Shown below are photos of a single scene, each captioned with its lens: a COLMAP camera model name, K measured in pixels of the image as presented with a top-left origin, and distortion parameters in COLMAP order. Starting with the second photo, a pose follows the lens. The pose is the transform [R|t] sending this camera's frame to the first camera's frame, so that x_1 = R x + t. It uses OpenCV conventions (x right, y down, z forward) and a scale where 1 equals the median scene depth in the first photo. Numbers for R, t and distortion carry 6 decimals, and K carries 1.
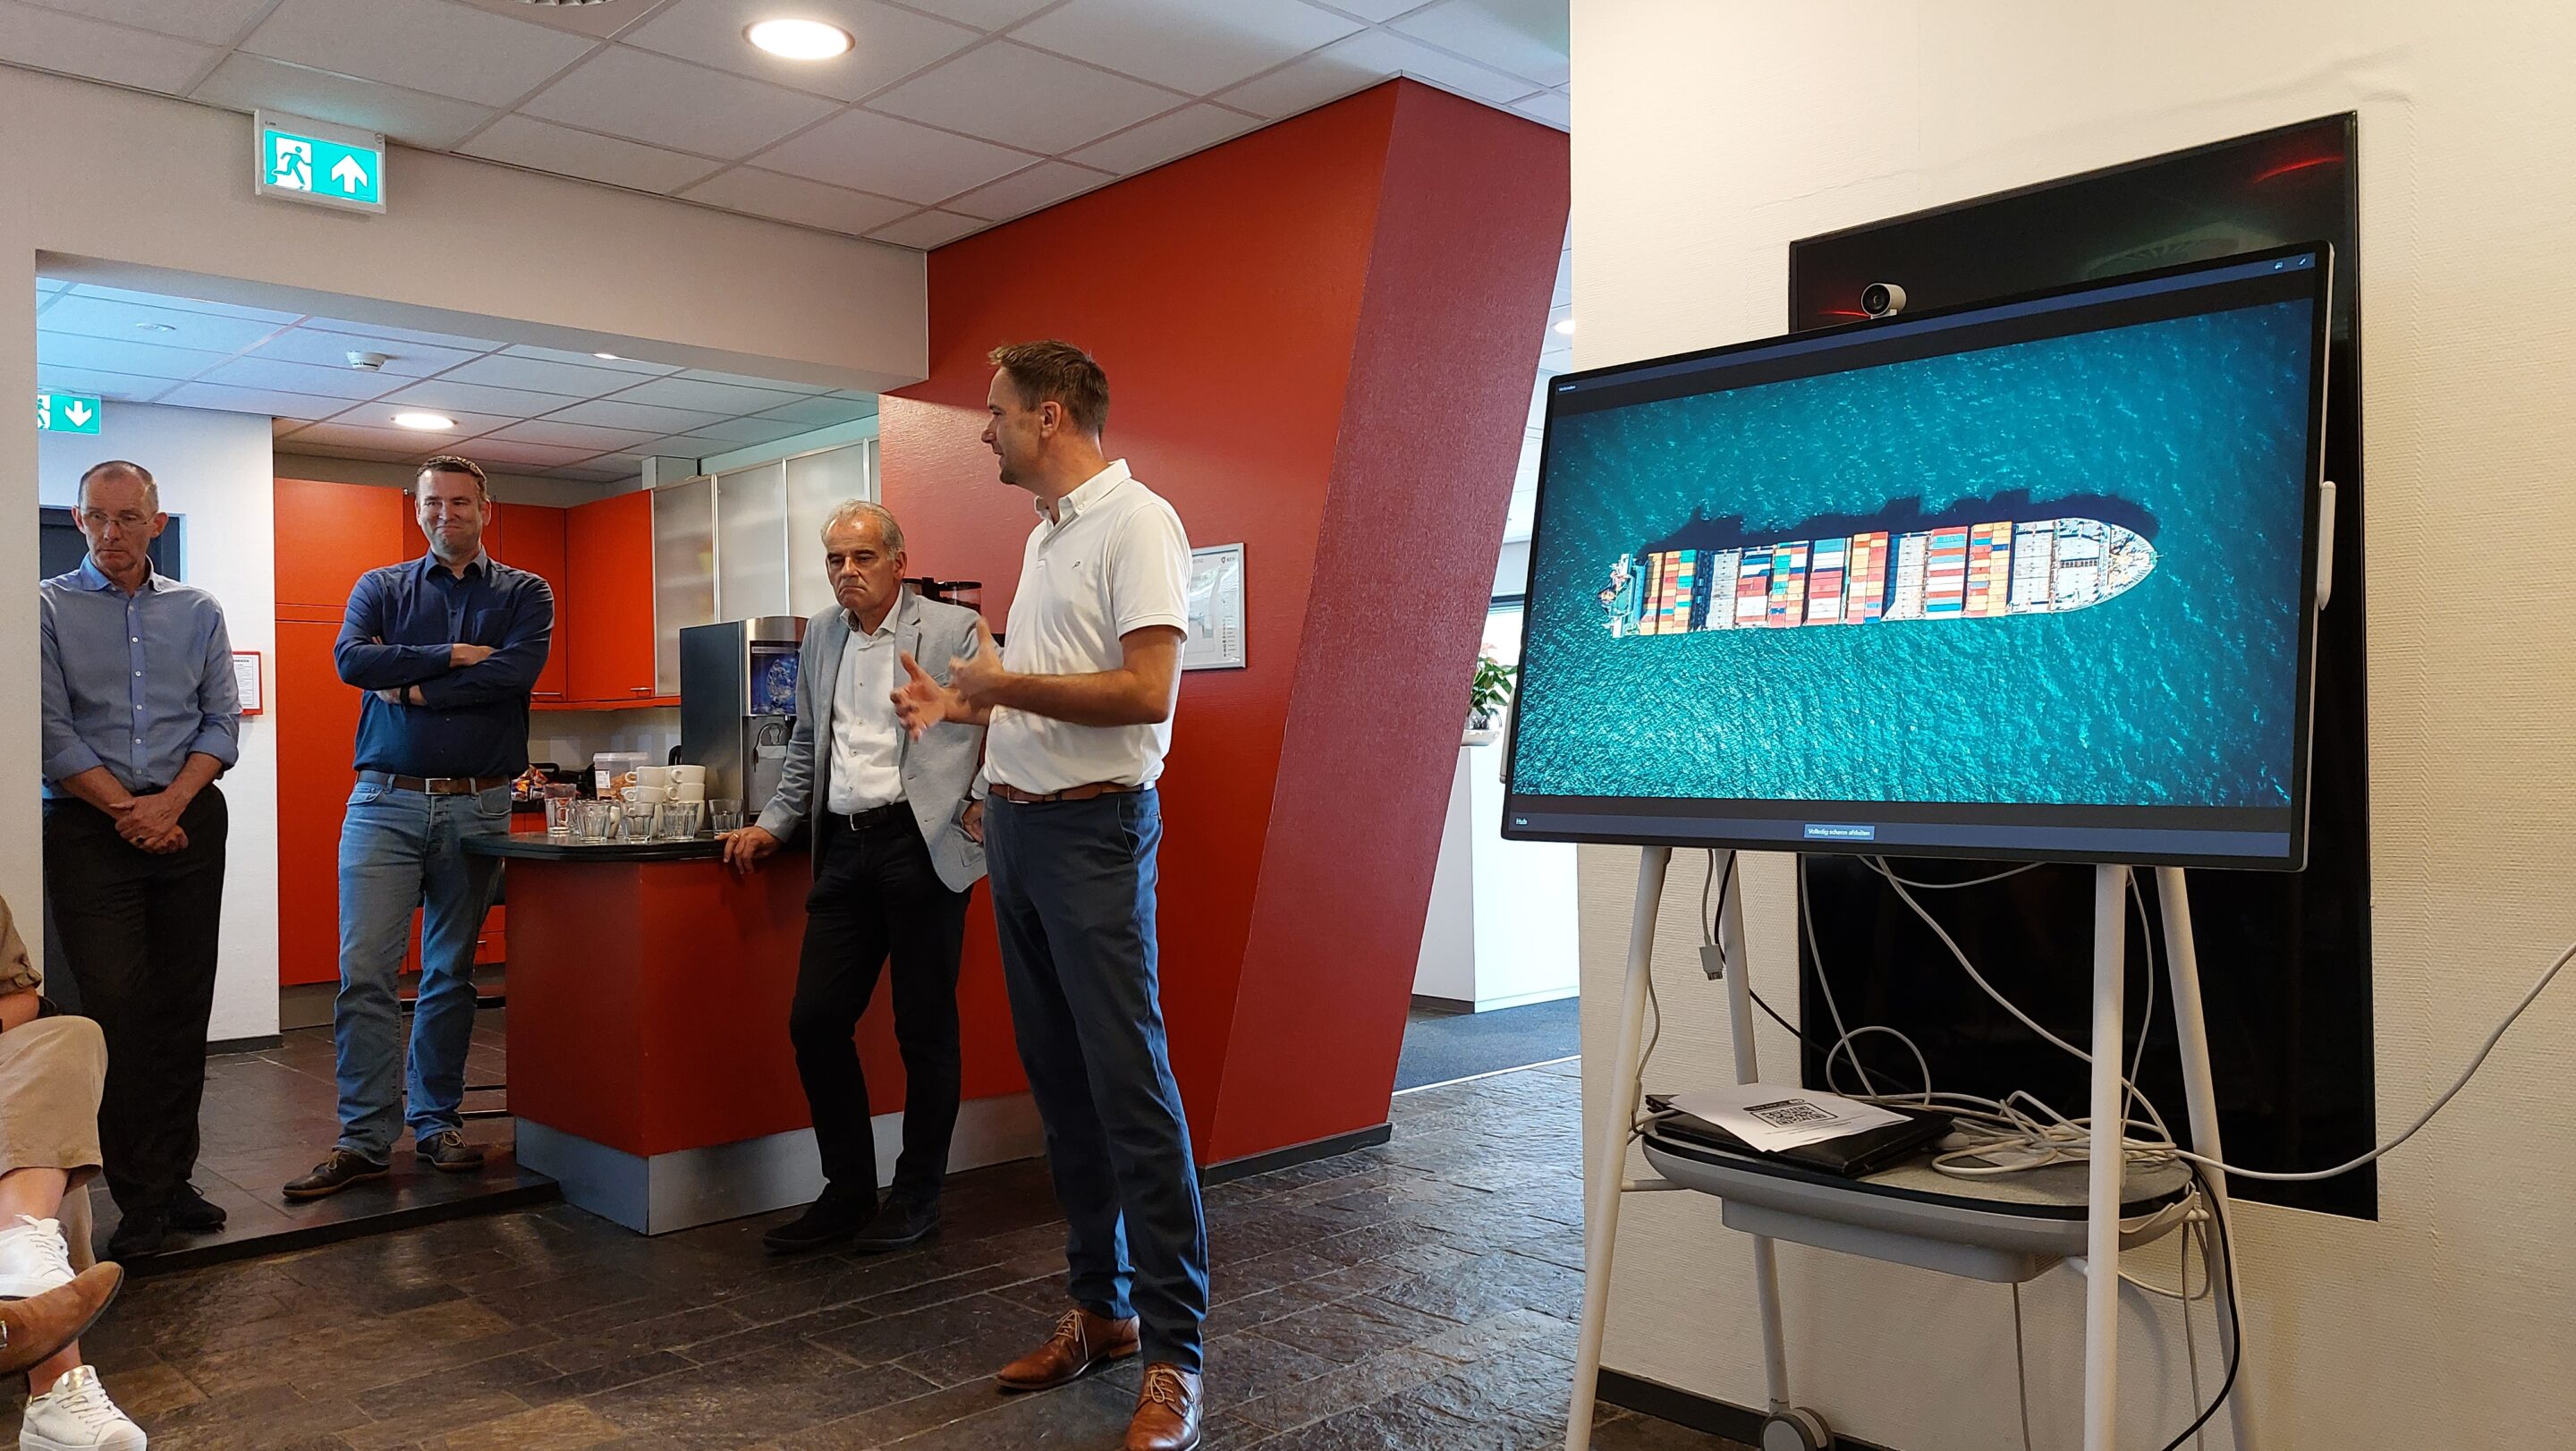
lens RADIAL K [[1838.9, 0, 1273.1], [0, 1838.9, 724.1], [0, 0, 1]] dist [0.088096, -0.113963]
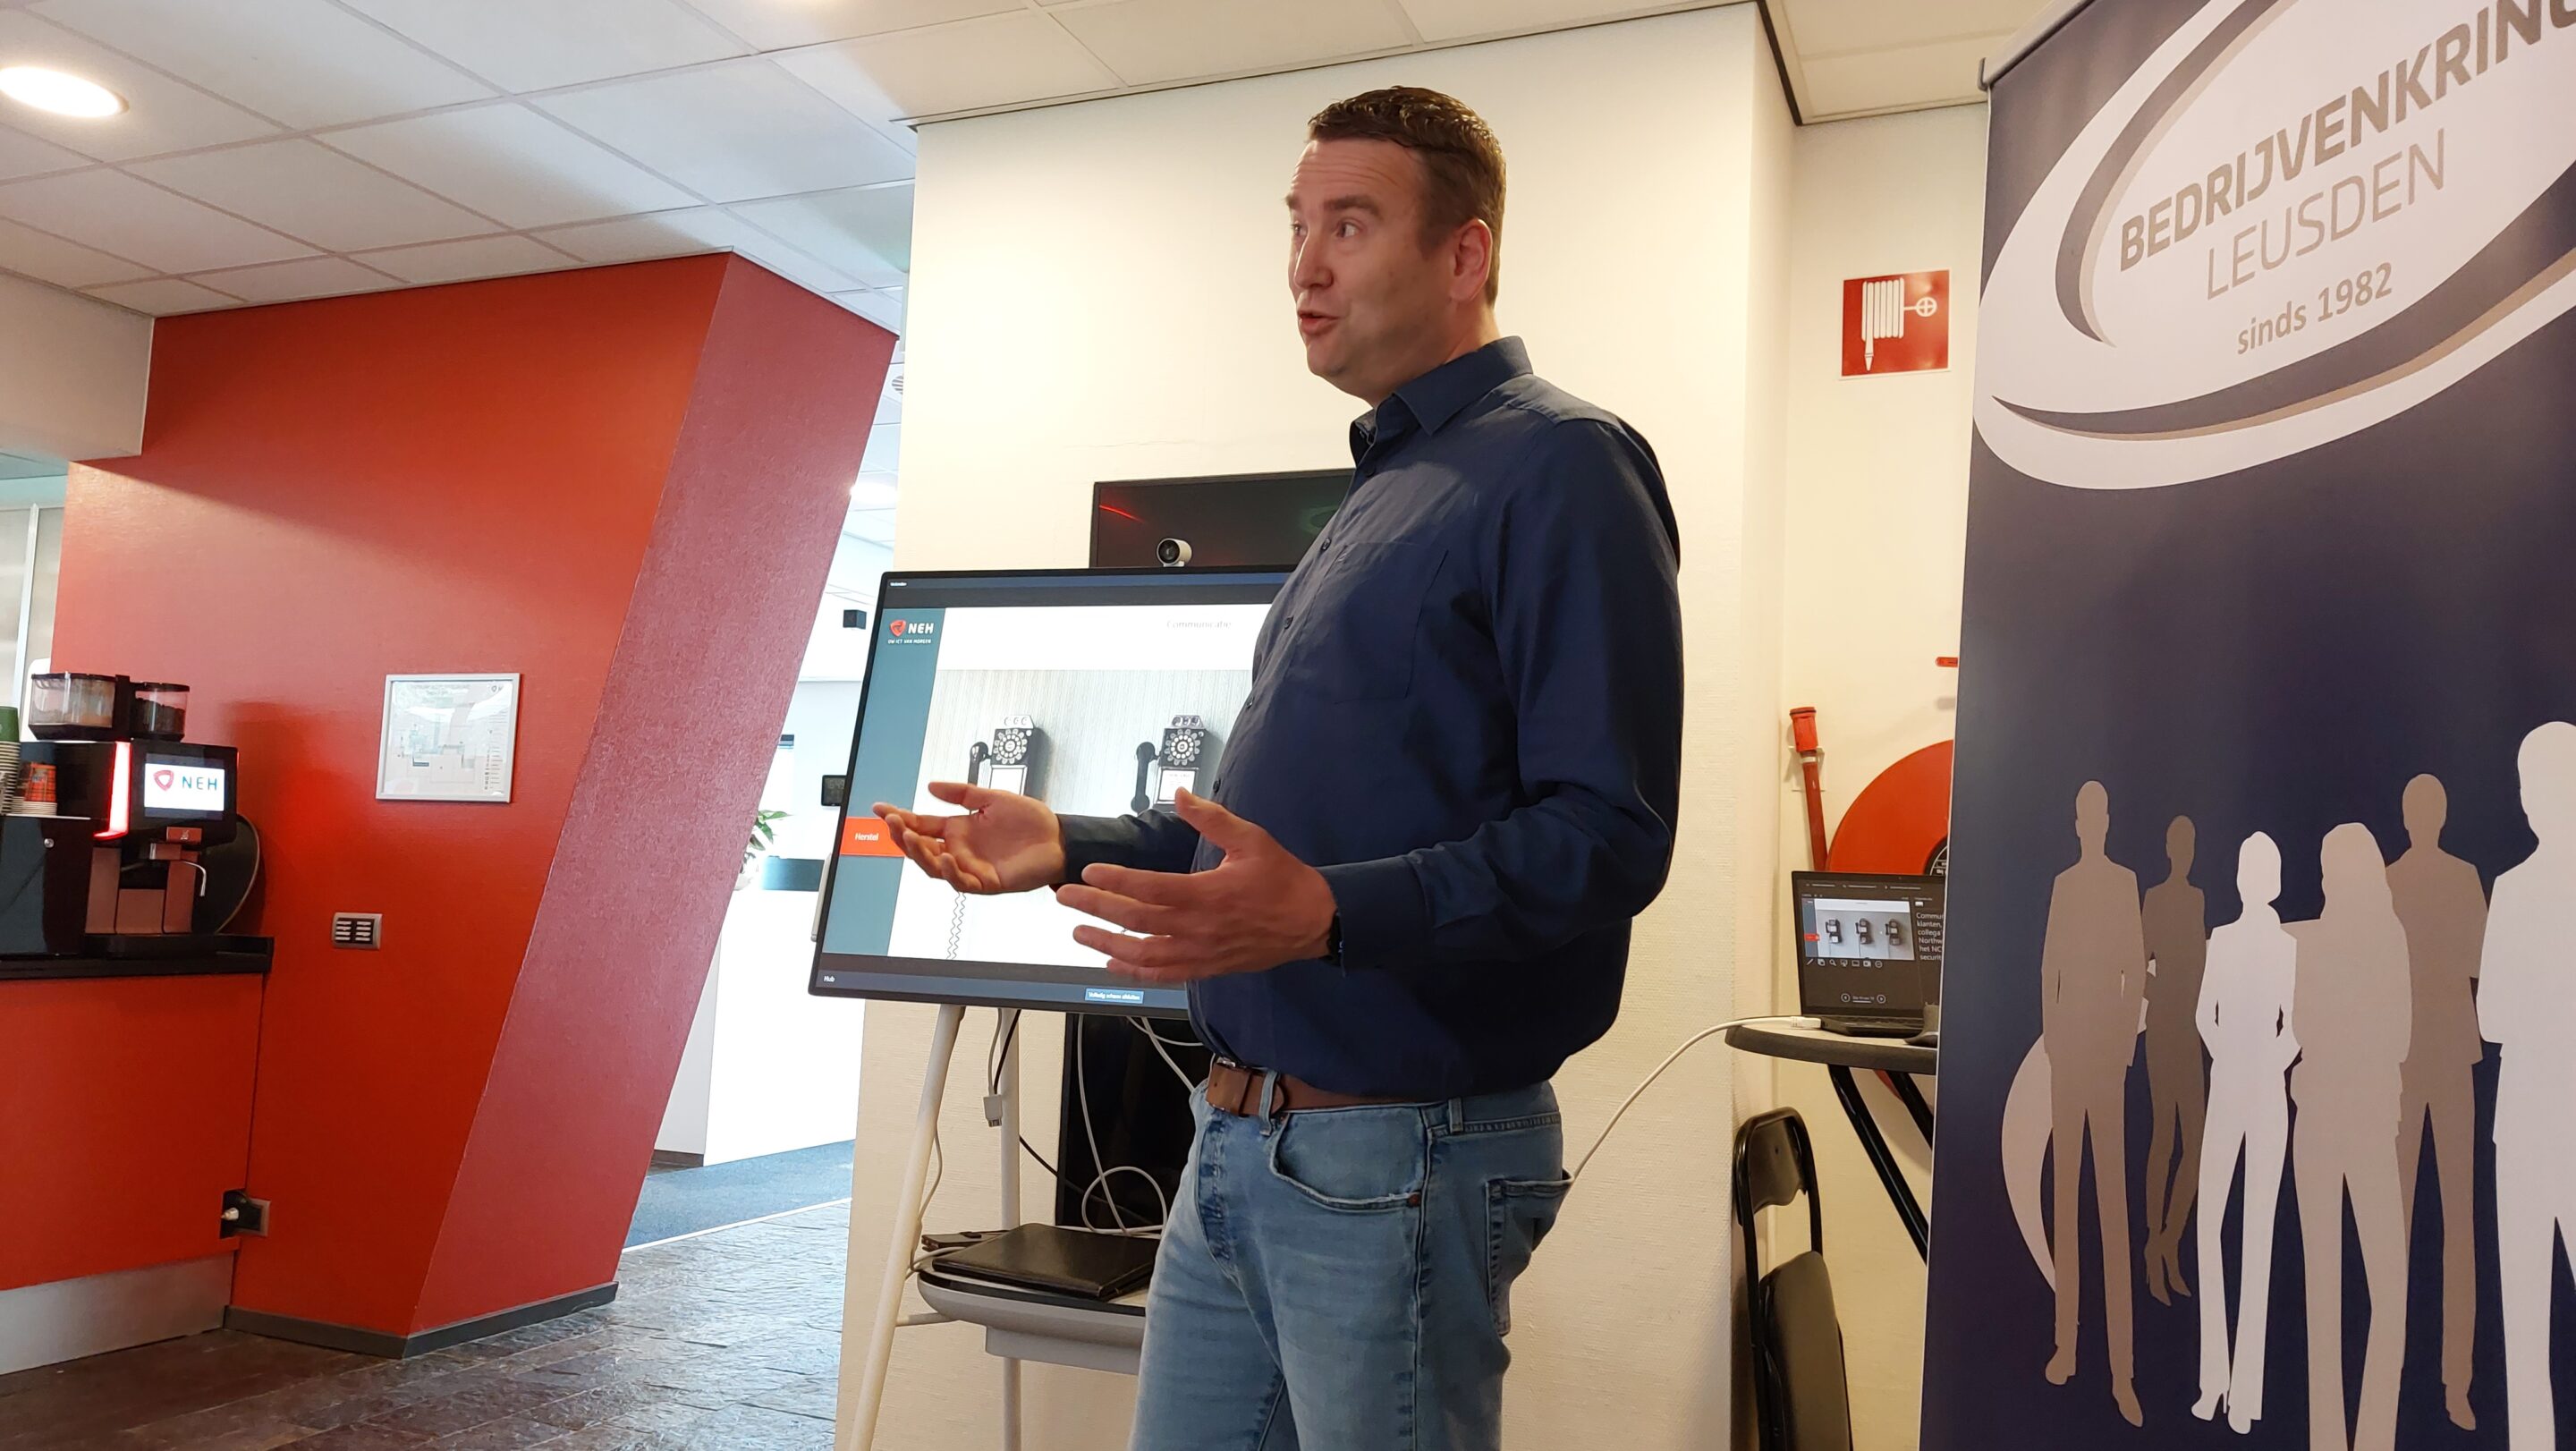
lens RADIAL K [[1838.9, 0, 1273.1], [0, 1838.9, 724.1], [0, 0, 1]] dist [0.088096, -0.113963]
pose [[0.915877, 0.085568, 0.392233, -0.060664], [-0.054812, 0.994525, -0.088973, -0.012258], [-0.397699, 0.059989, 0.915553, -0.095328]]
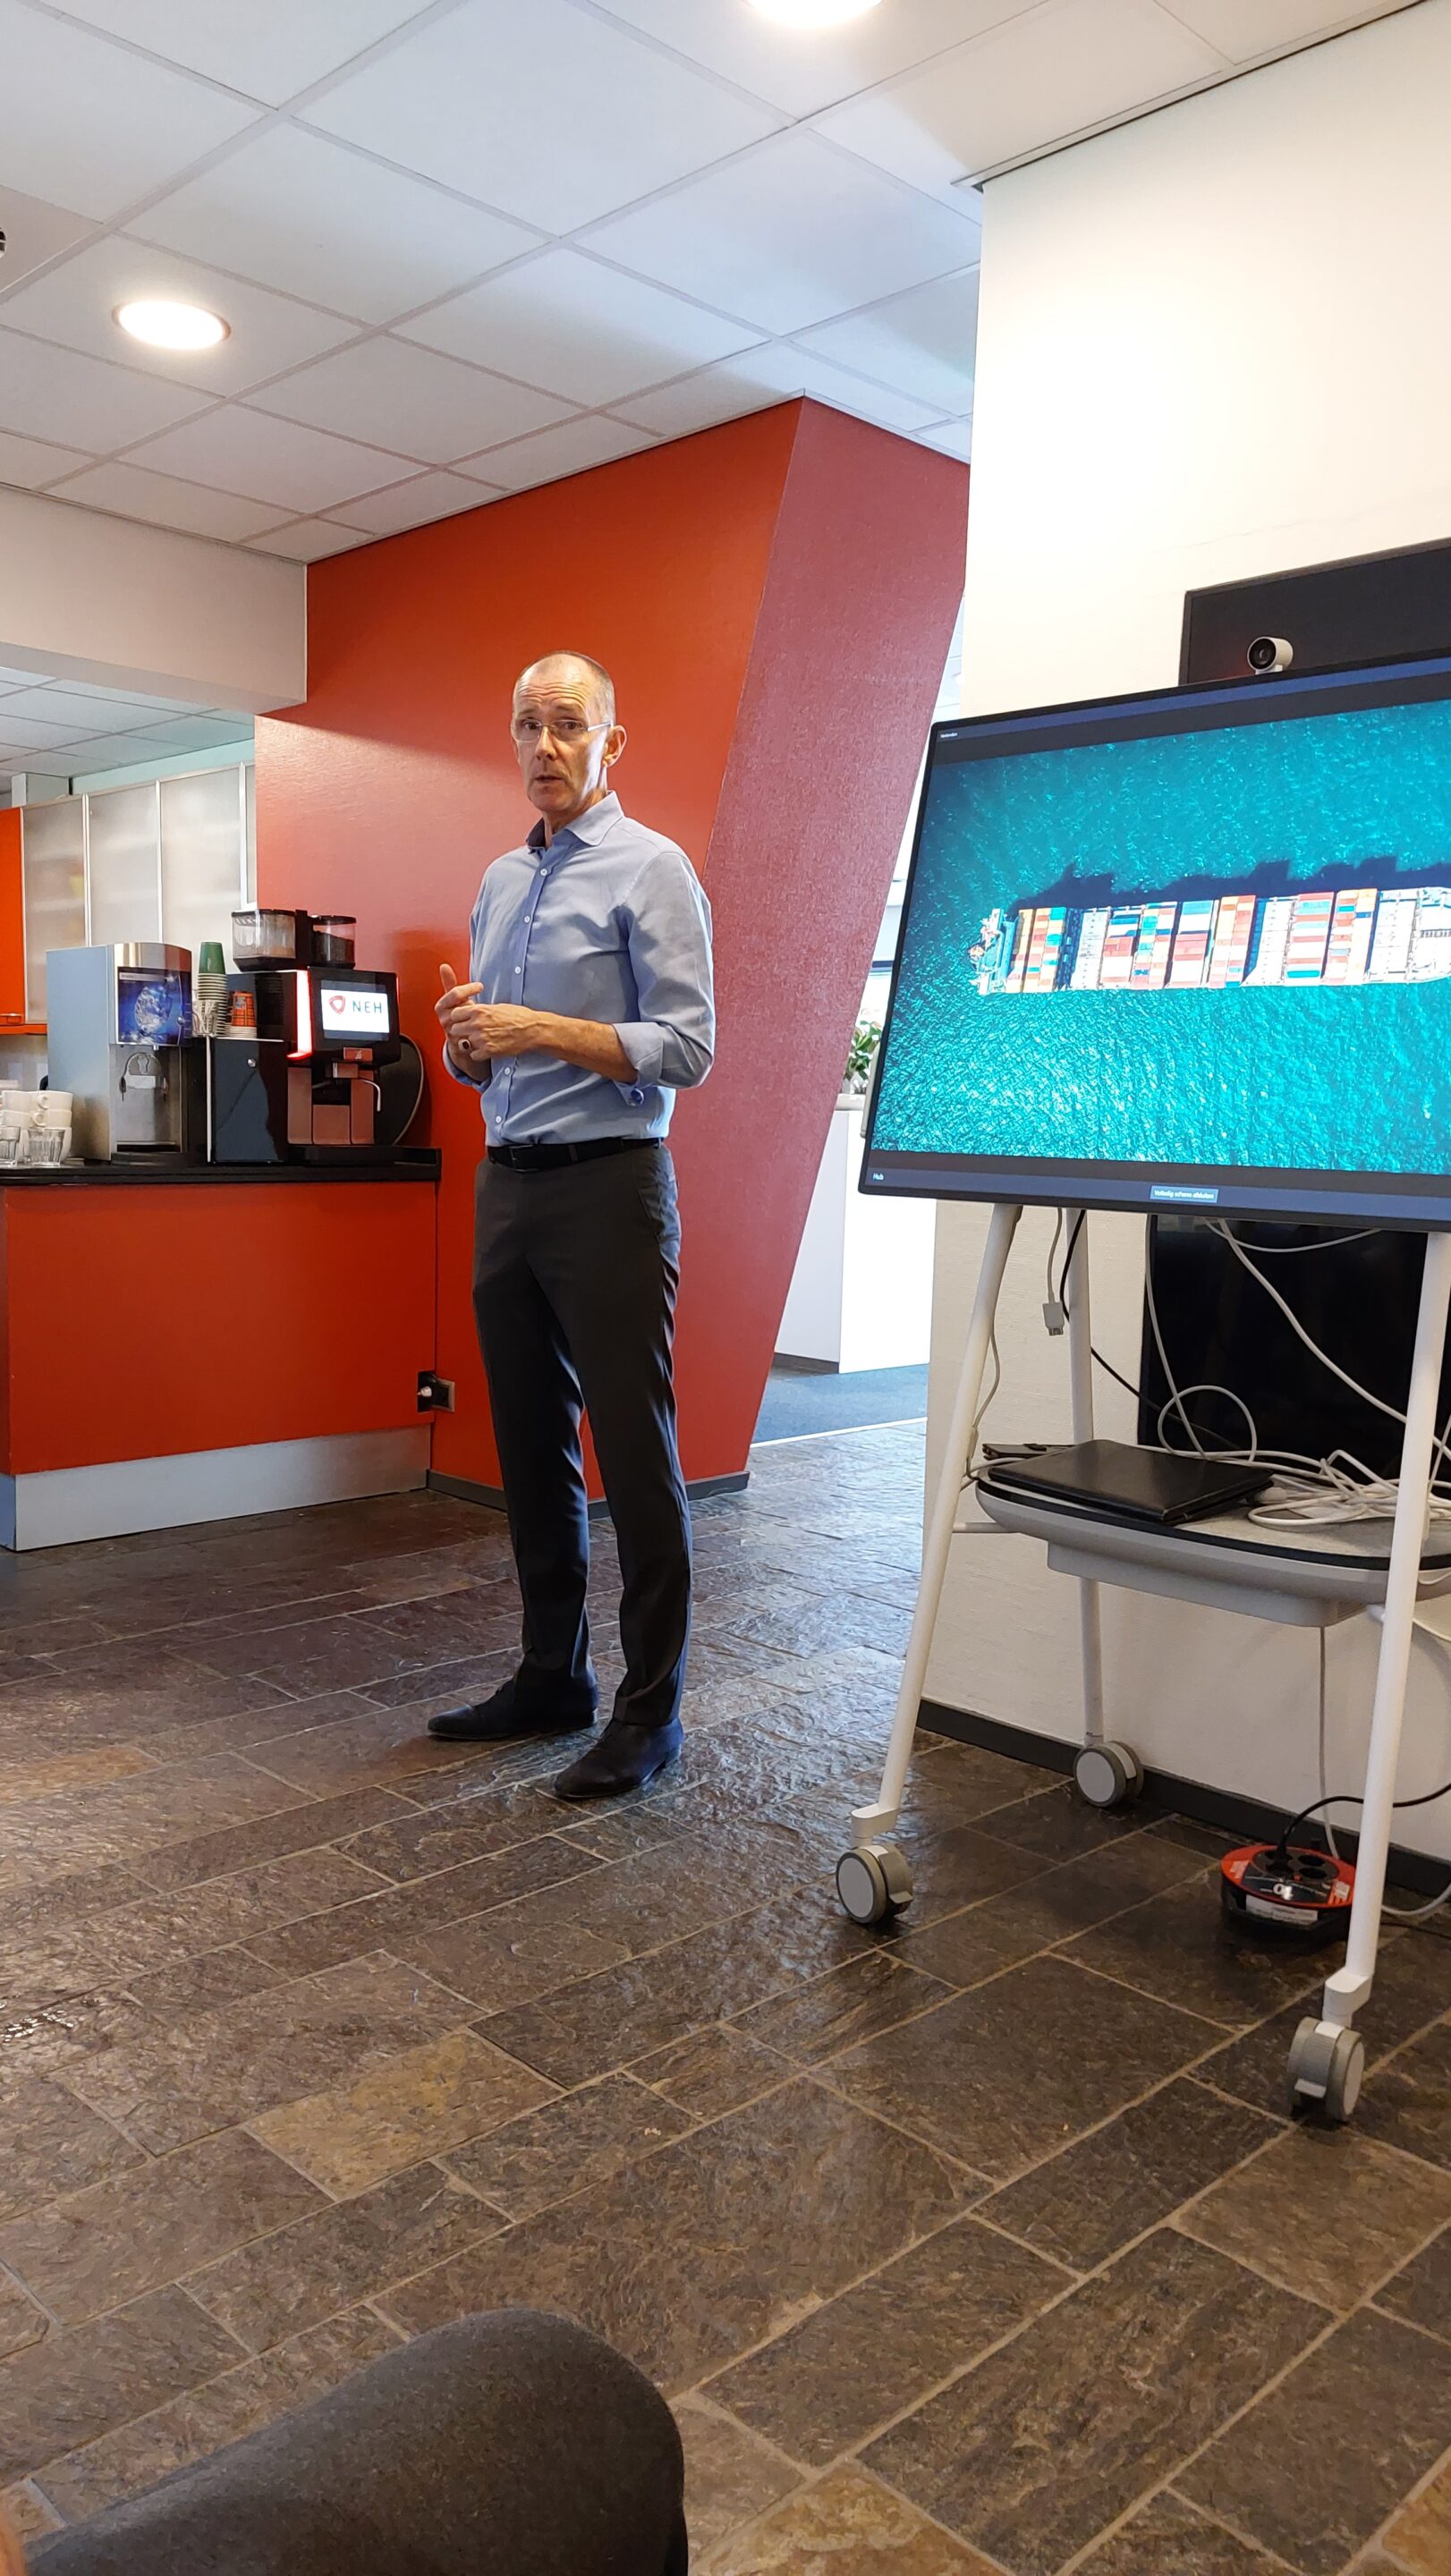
lens RADIAL K [[1838.9, 0, 693.3], [0, 1838.9, 1291.4], [0, 0, 1]] dist [0.088096, -0.113963]
pose [[0.999019, 0.038042, 0.022675, 0.012784], [-0.040341, 0.992949, 0.111467, 0.007424], [-0.018275, -0.112272, 0.993509, -0.008953]]
